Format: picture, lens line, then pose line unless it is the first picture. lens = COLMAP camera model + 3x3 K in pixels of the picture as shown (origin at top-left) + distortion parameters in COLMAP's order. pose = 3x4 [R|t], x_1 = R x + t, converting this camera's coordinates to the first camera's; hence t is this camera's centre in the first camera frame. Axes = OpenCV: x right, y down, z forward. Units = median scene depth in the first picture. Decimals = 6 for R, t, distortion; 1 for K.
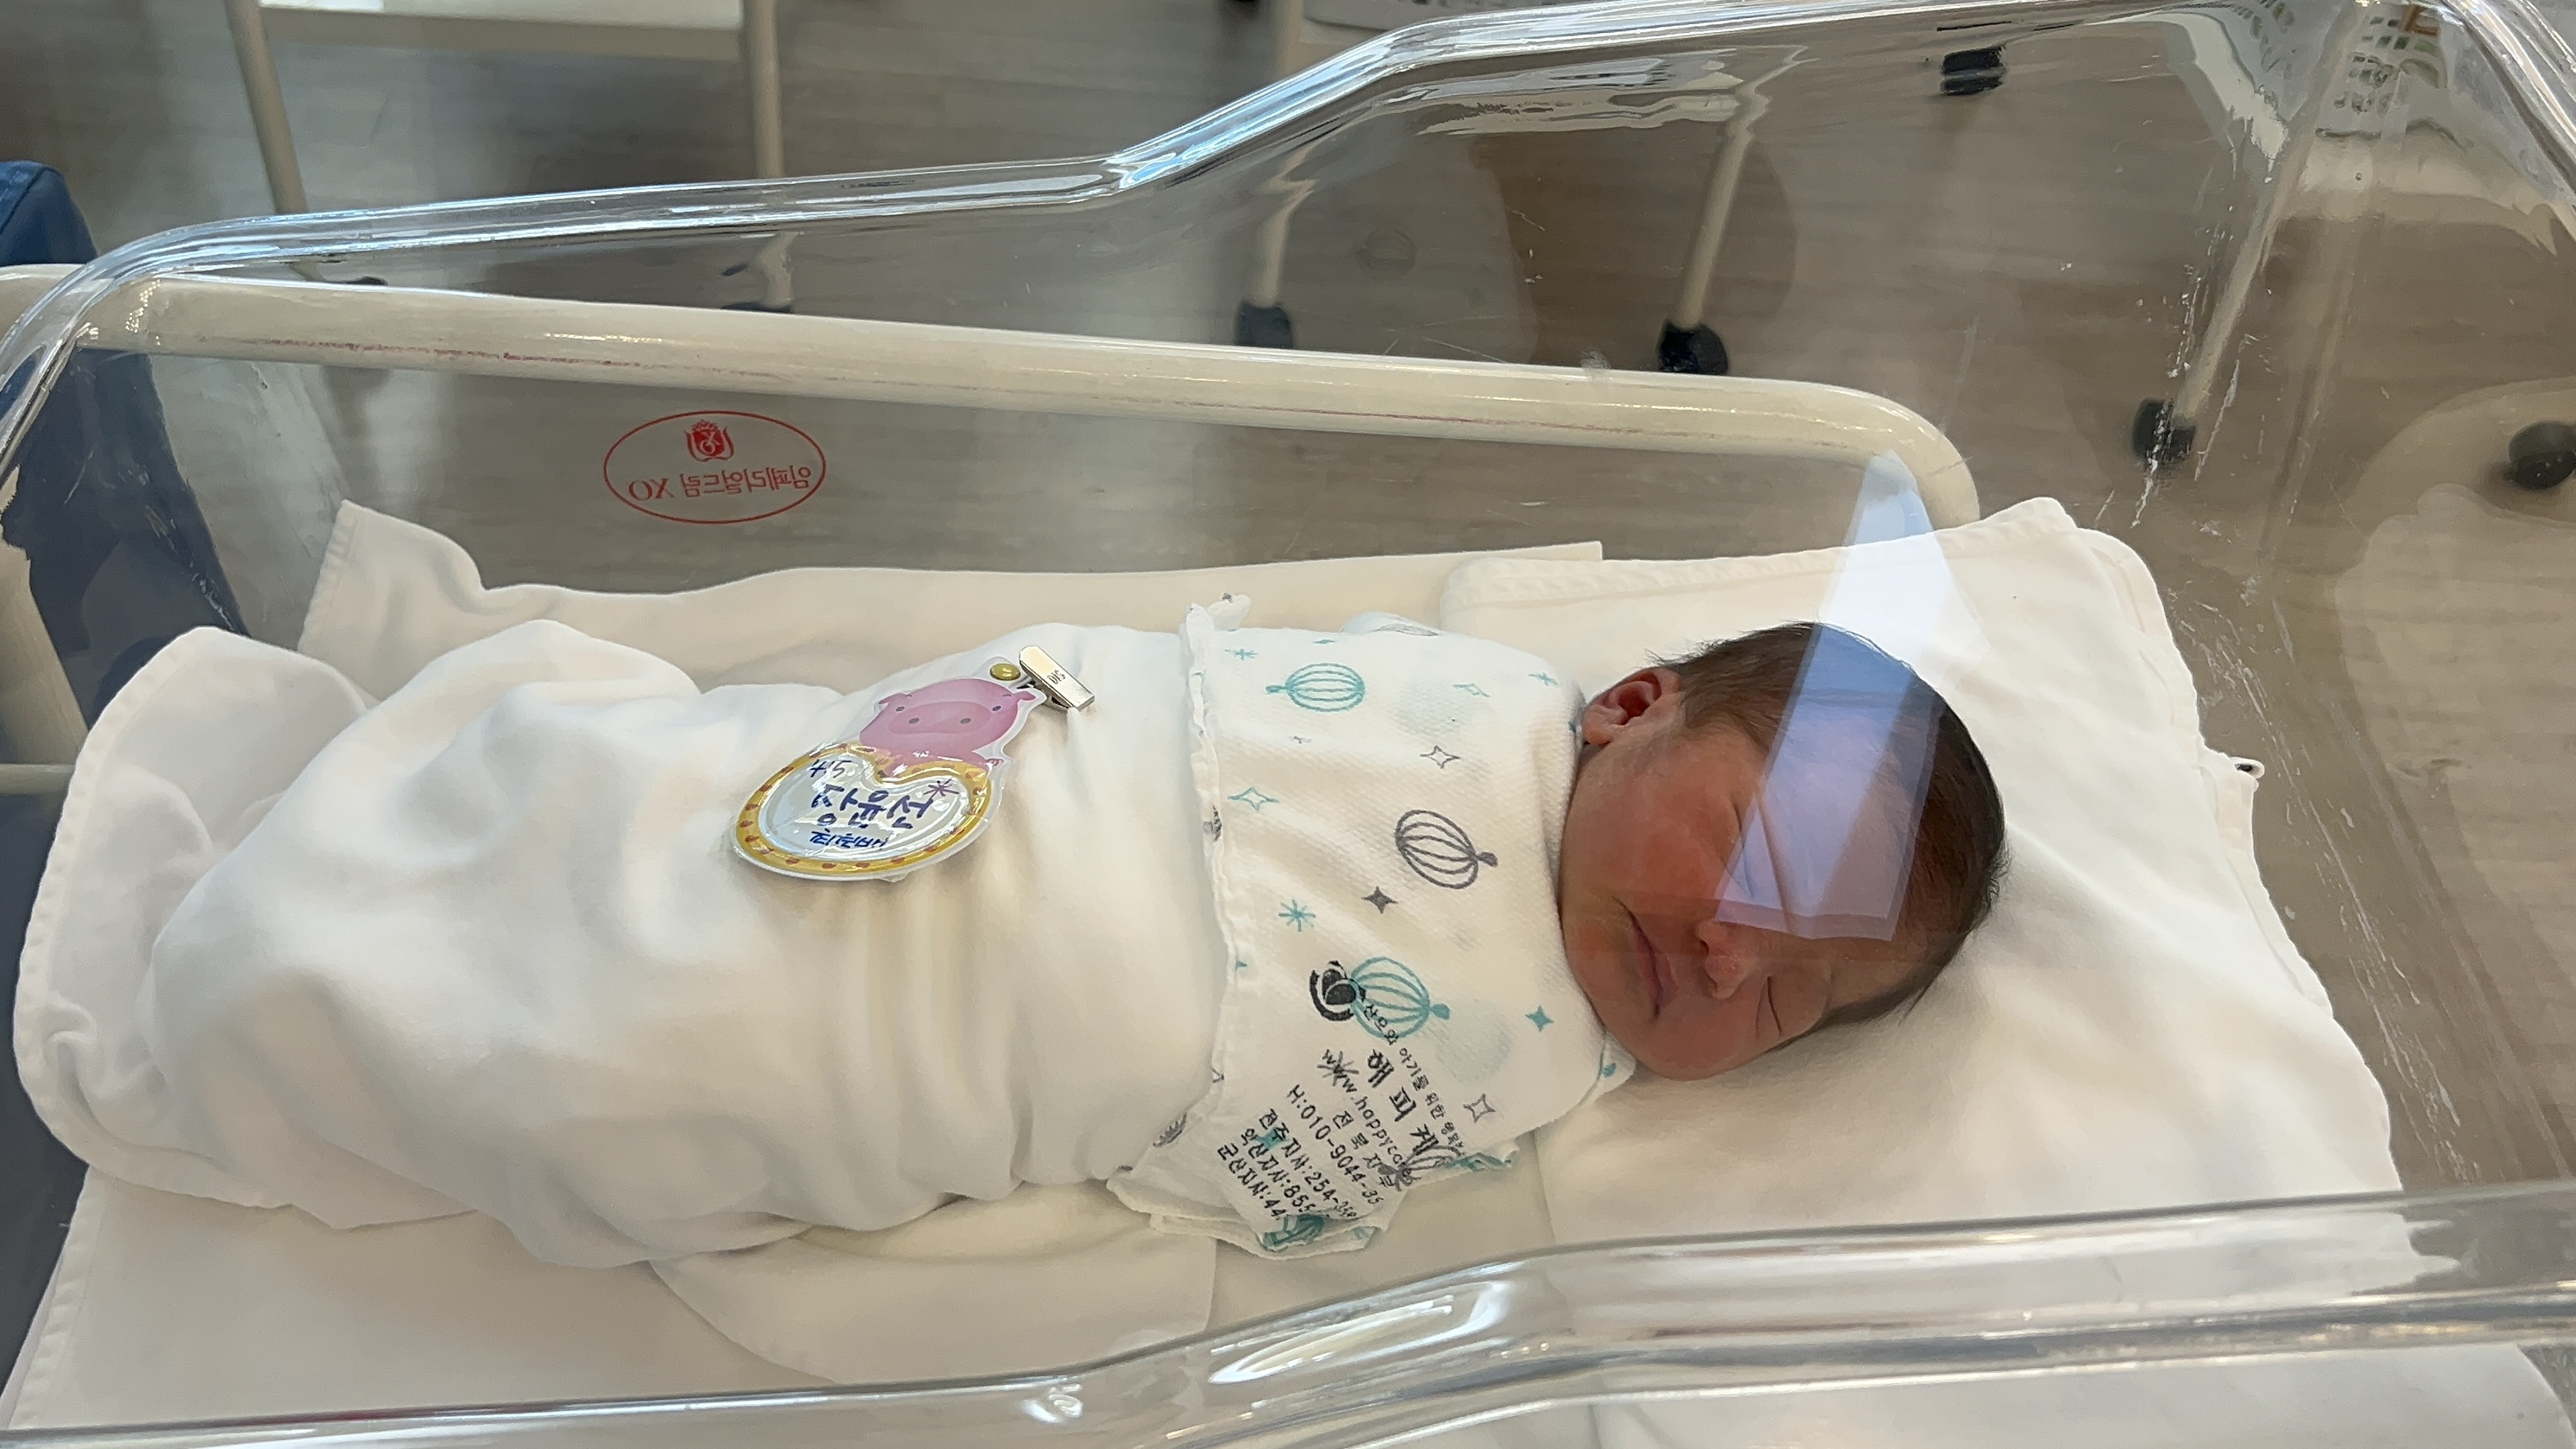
lens RADIAL K [[2017.6, 0, 1288.0], [0, 2017.6, 724.5], [0, 0, 1]] dist [0.093137, -0.125742]
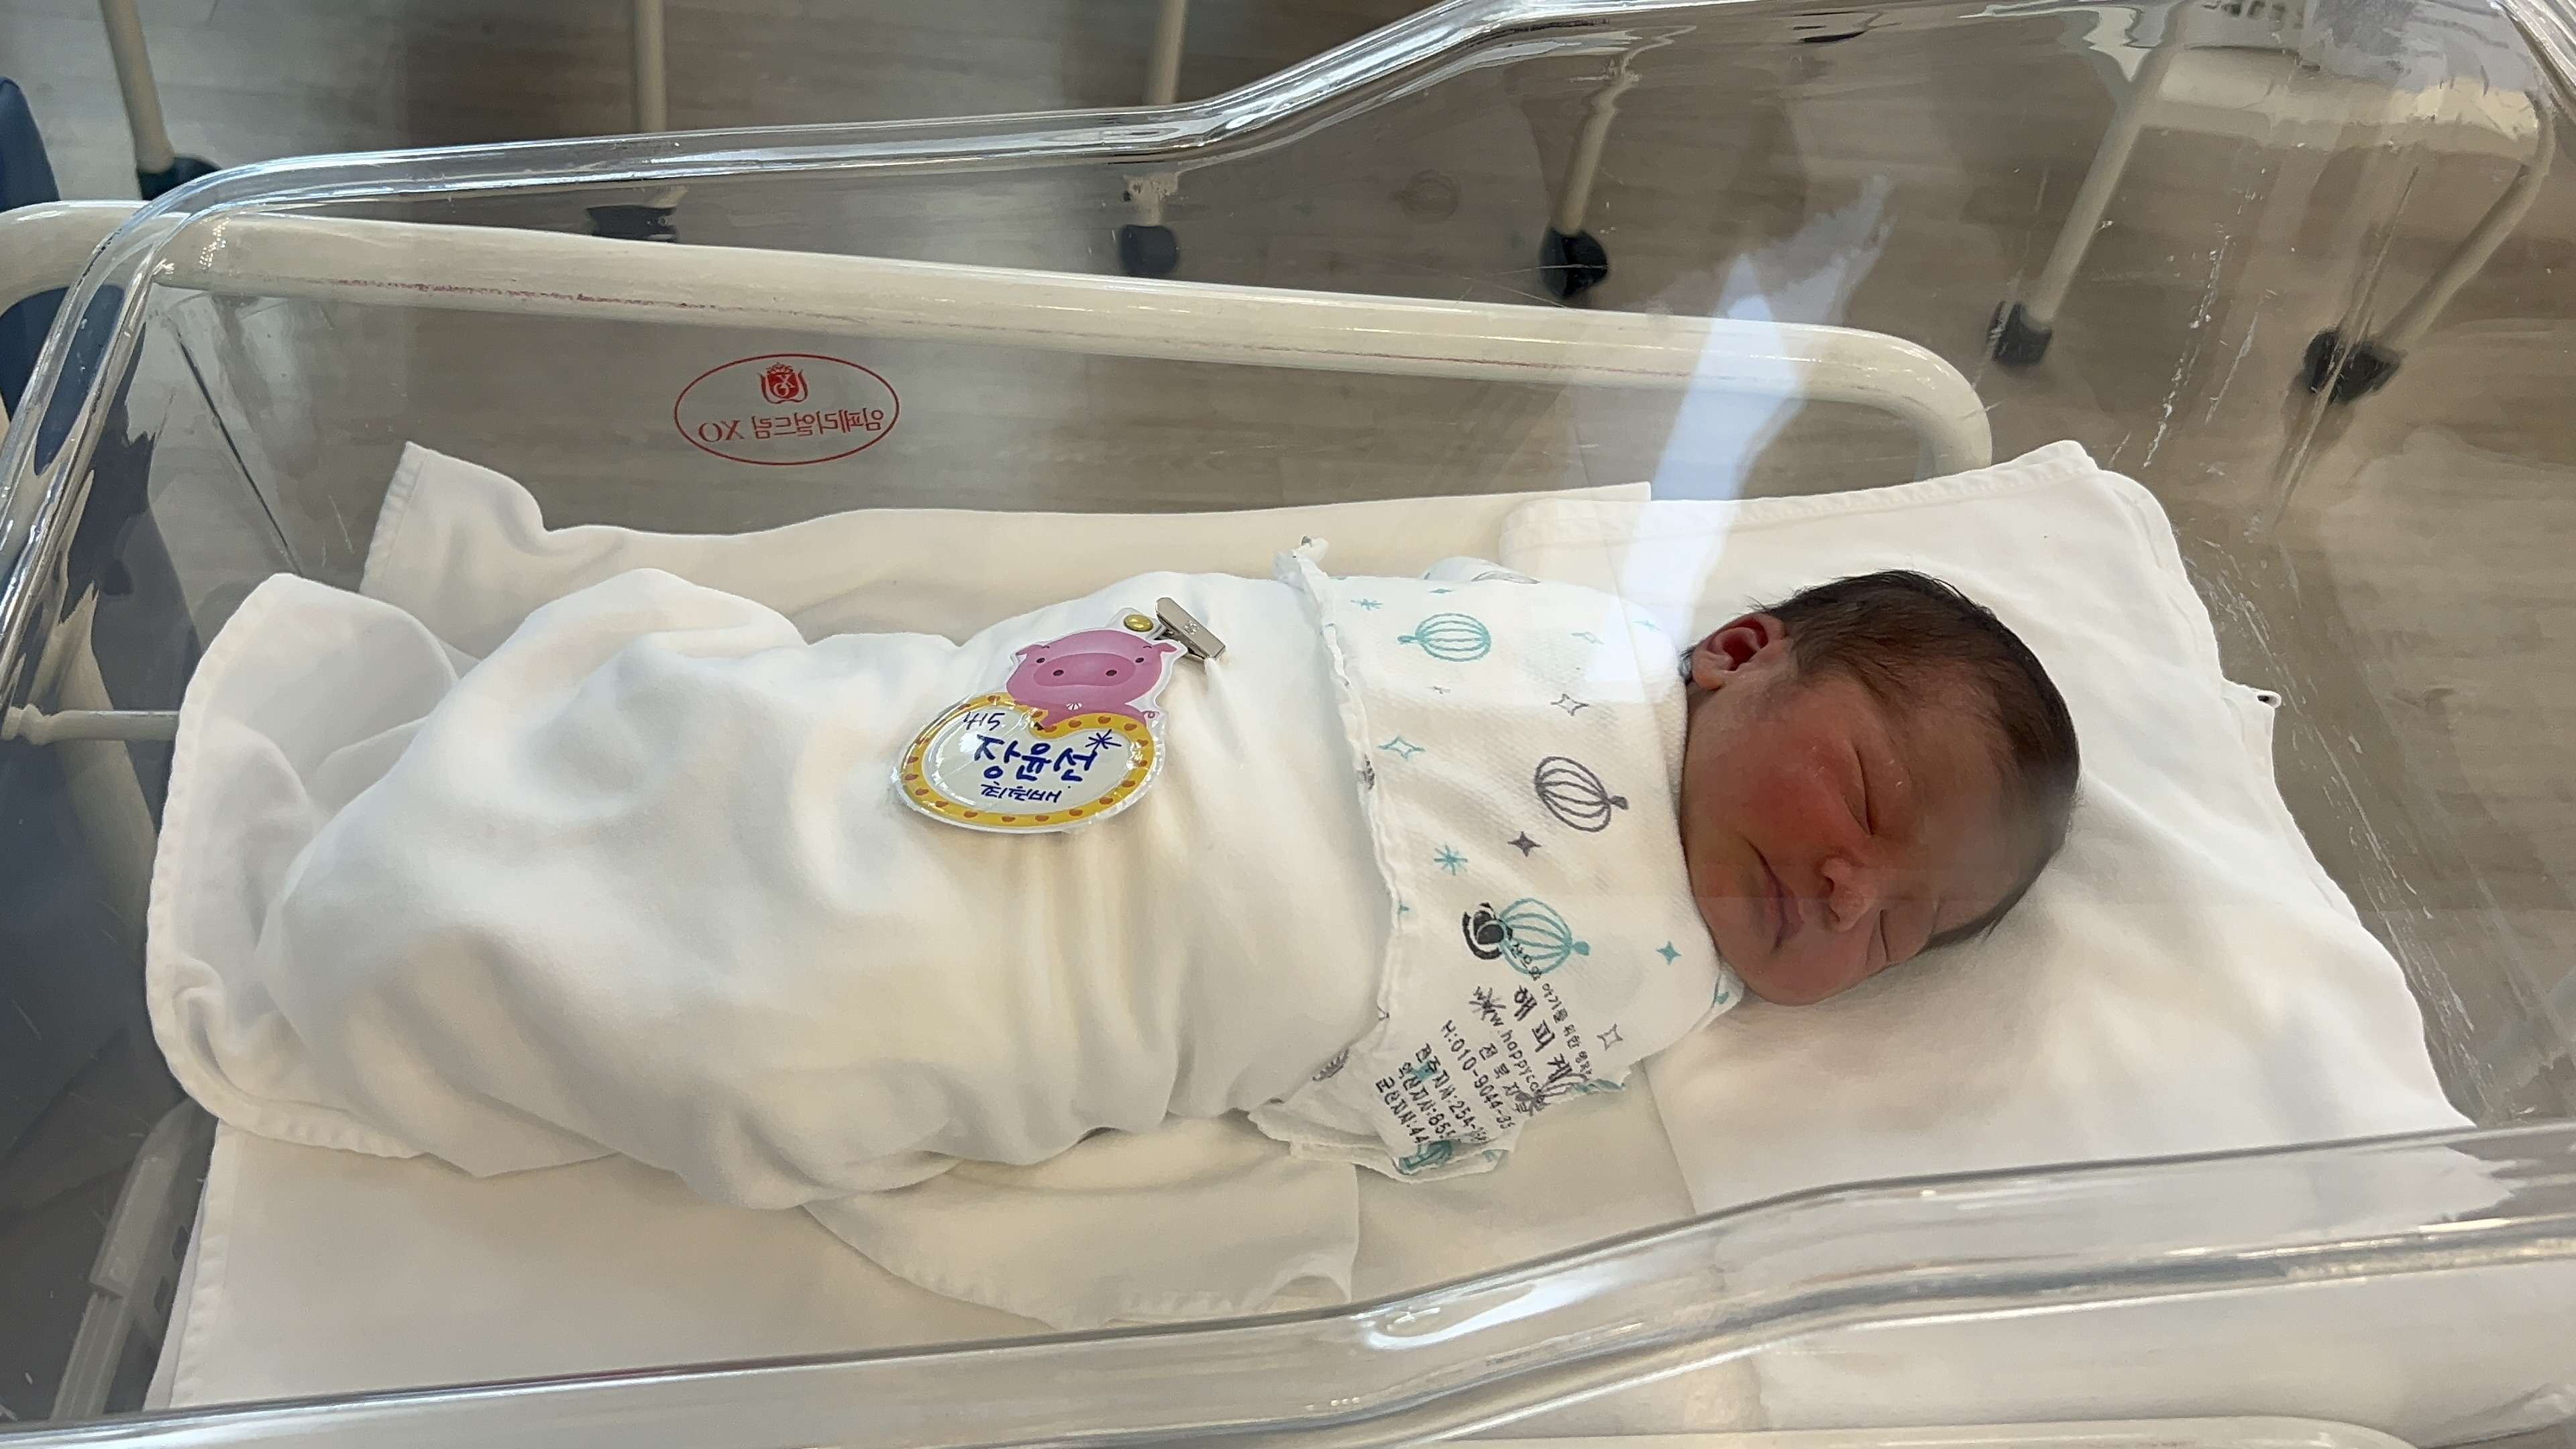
lens RADIAL K [[2017.6, 0, 1288.0], [0, 2017.6, 724.5], [0, 0, 1]] dist [0.093137, -0.125742]
pose [[0.996946, -0.009273, 0.077537, -0.148064], [0.005382, 0.998723, 0.050234, -0.026424], [-0.077904, -0.049663, 0.995723, -0.028862]]
